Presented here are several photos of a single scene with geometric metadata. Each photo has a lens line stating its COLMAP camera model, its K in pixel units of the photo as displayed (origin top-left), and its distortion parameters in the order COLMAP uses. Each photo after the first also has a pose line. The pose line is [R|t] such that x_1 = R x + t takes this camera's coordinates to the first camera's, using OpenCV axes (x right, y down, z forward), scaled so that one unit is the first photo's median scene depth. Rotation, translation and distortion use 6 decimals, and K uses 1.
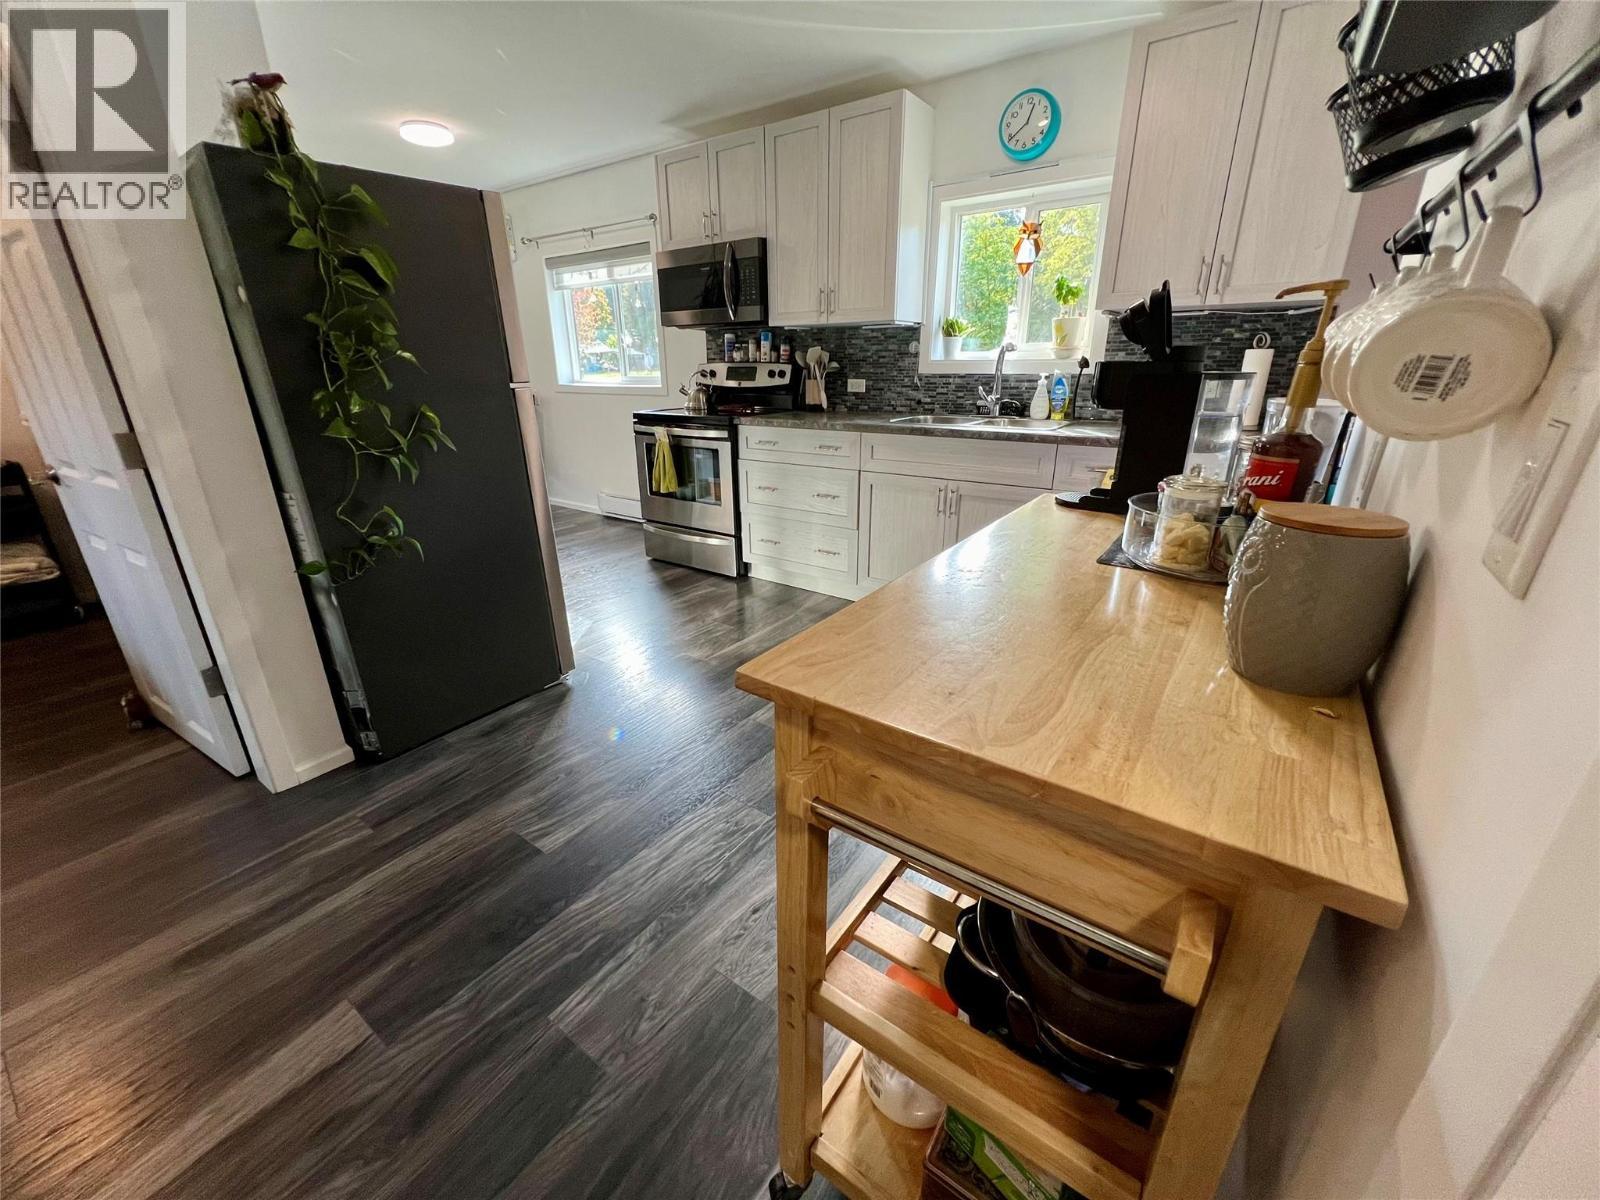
lens RADIAL K [[645.3, 0, 805.2], [0, 645.3, 604.2], [0, 0, 1]] dist [0.002906, 0.000469]
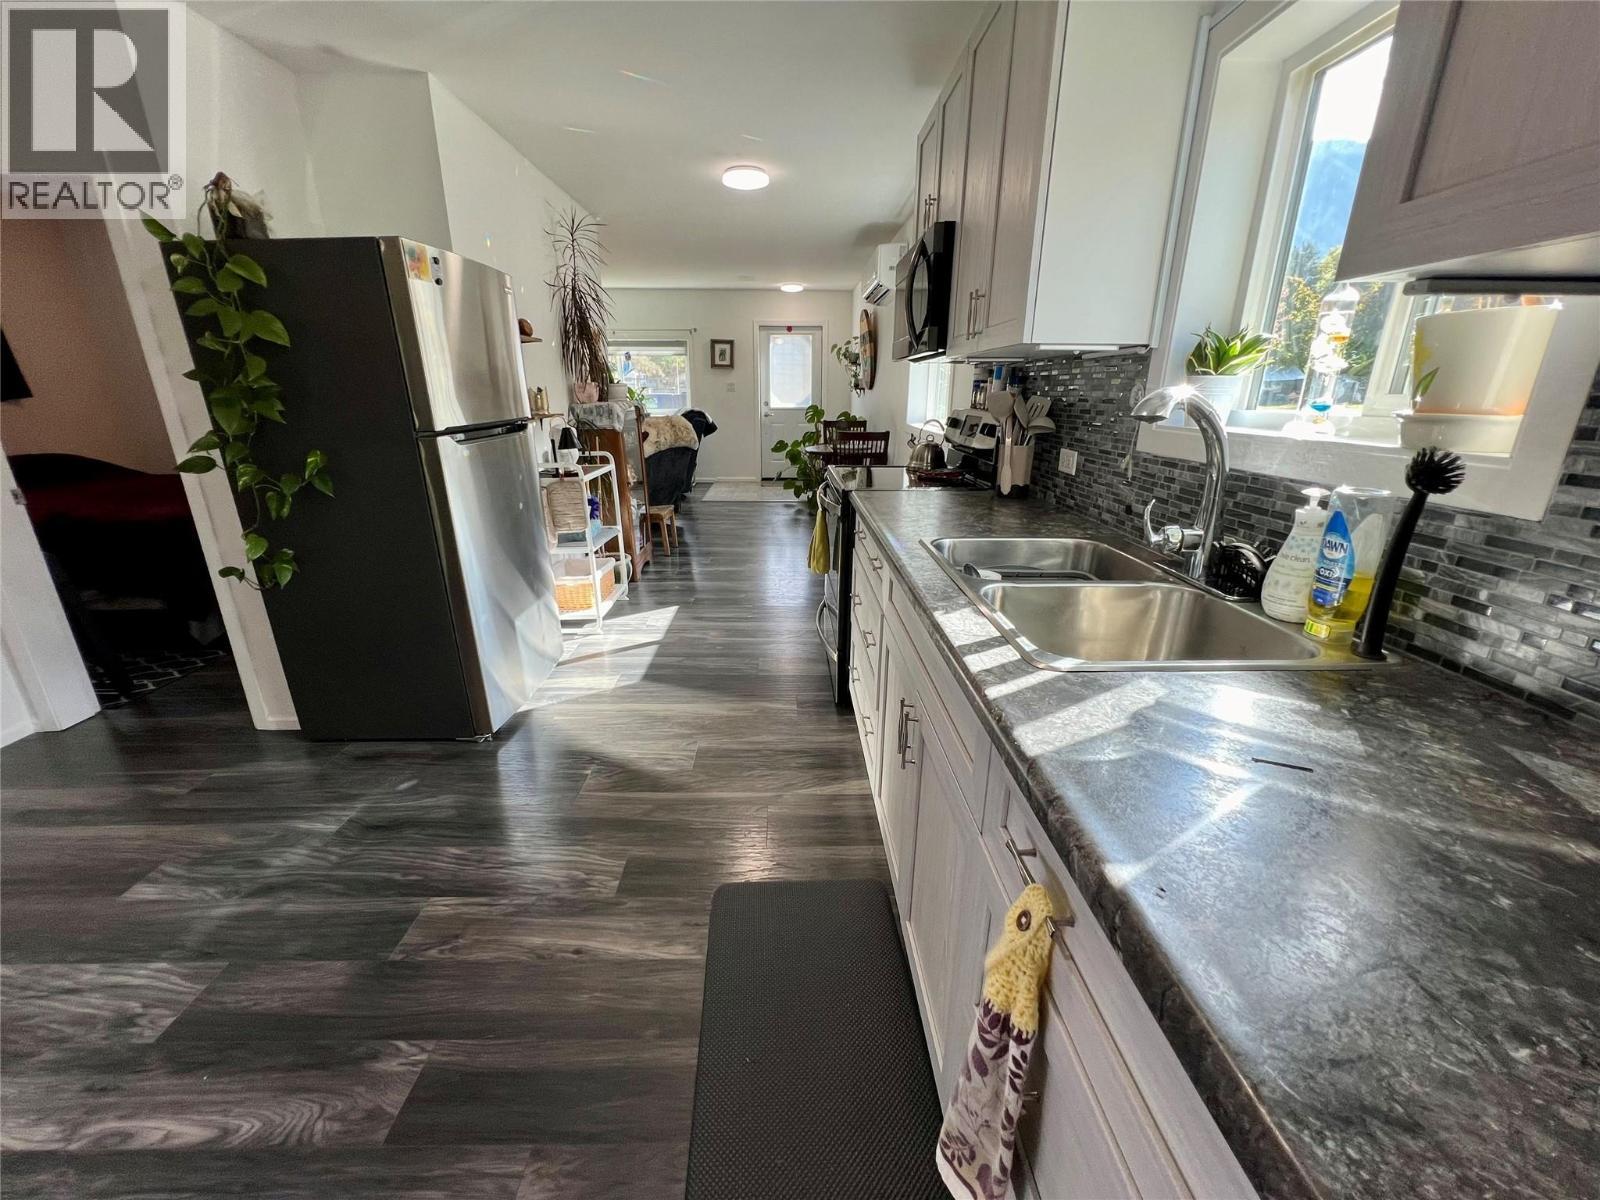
lens RADIAL K [[645.3, 0, 797.7], [0, 645.3, 602.3], [0, 0, 1]] dist [0.002906, 0.000469]
pose [[0.583046, 0.265151, -0.767954, 0.403375], [-0.296283, 0.949541, 0.102903, -0.219016], [0.756488, 0.167535, 0.632185, 0.513937]]
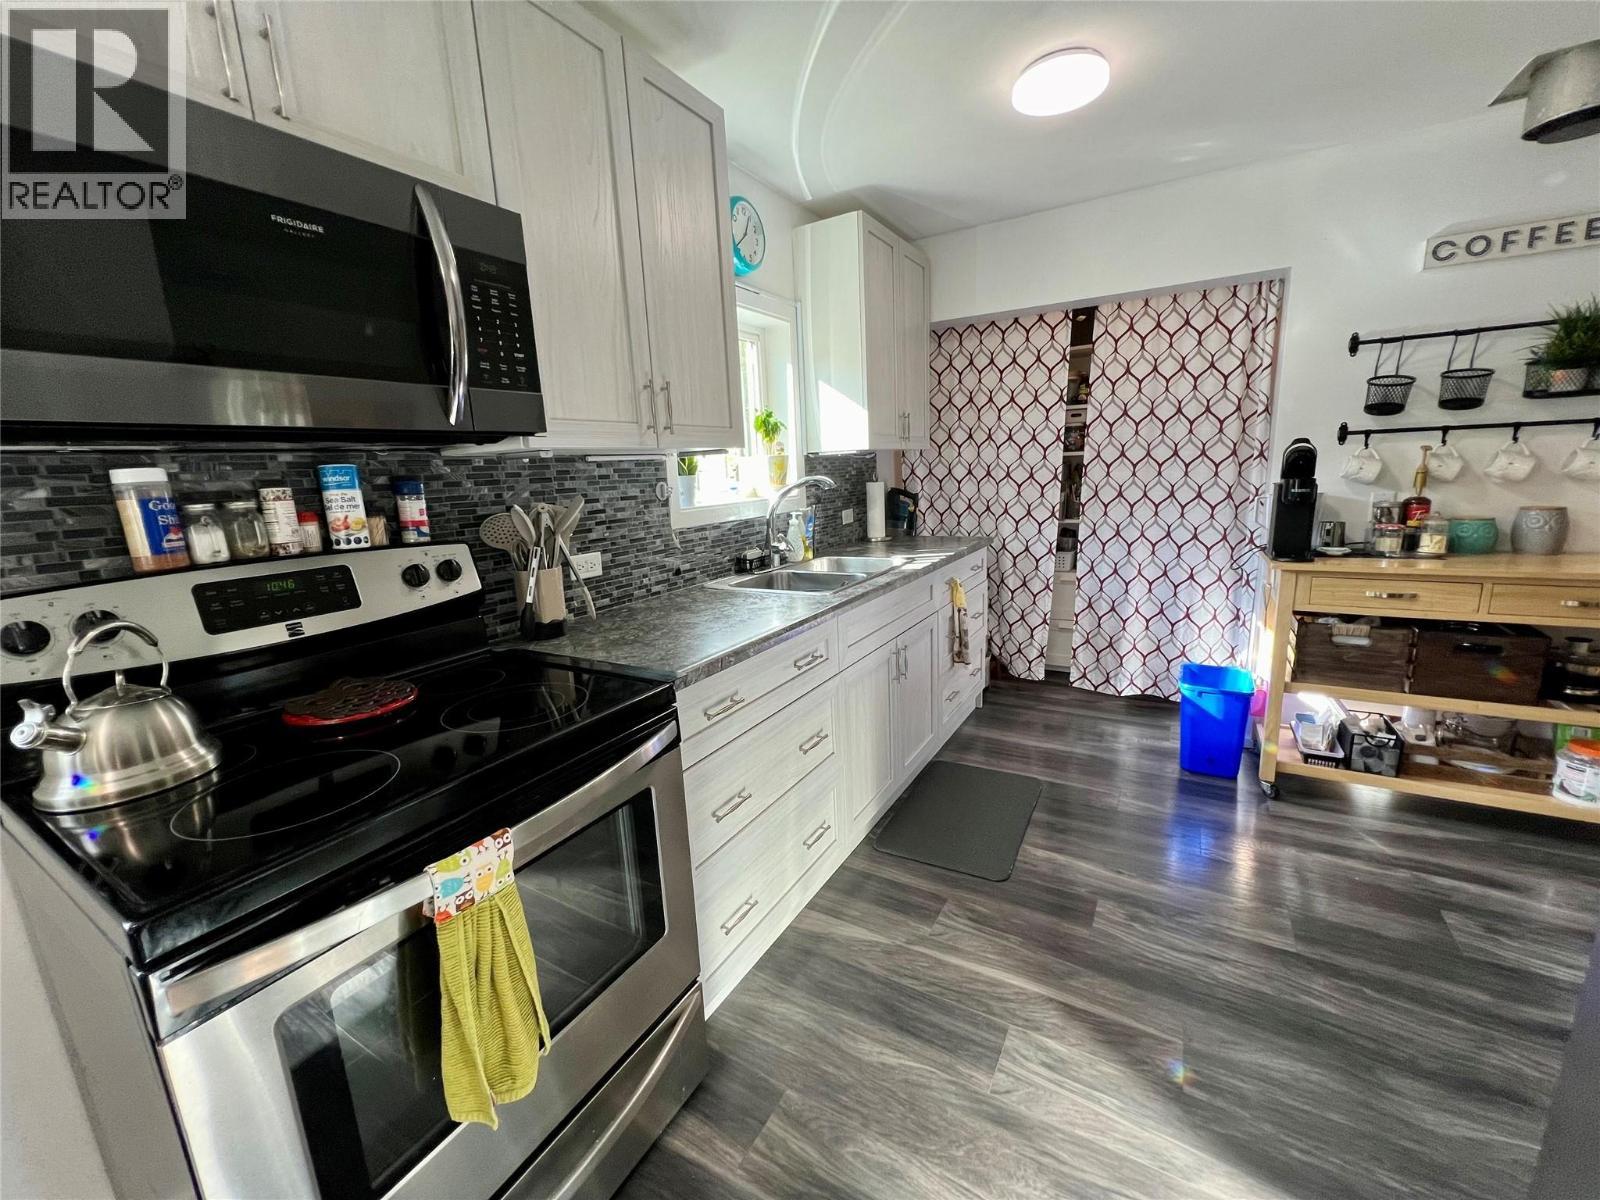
lens RADIAL K [[645.3, 0, 797.2], [0, 645.3, 600.5], [0, 0, 1]] dist [0.002906, 0.000469]
pose [[-0.071489, -0.188606, 0.979447, -0.442945], [0.395064, 0.896298, 0.201430, -0.358051], [-0.915868, 0.401345, 0.010436, 0.870878]]
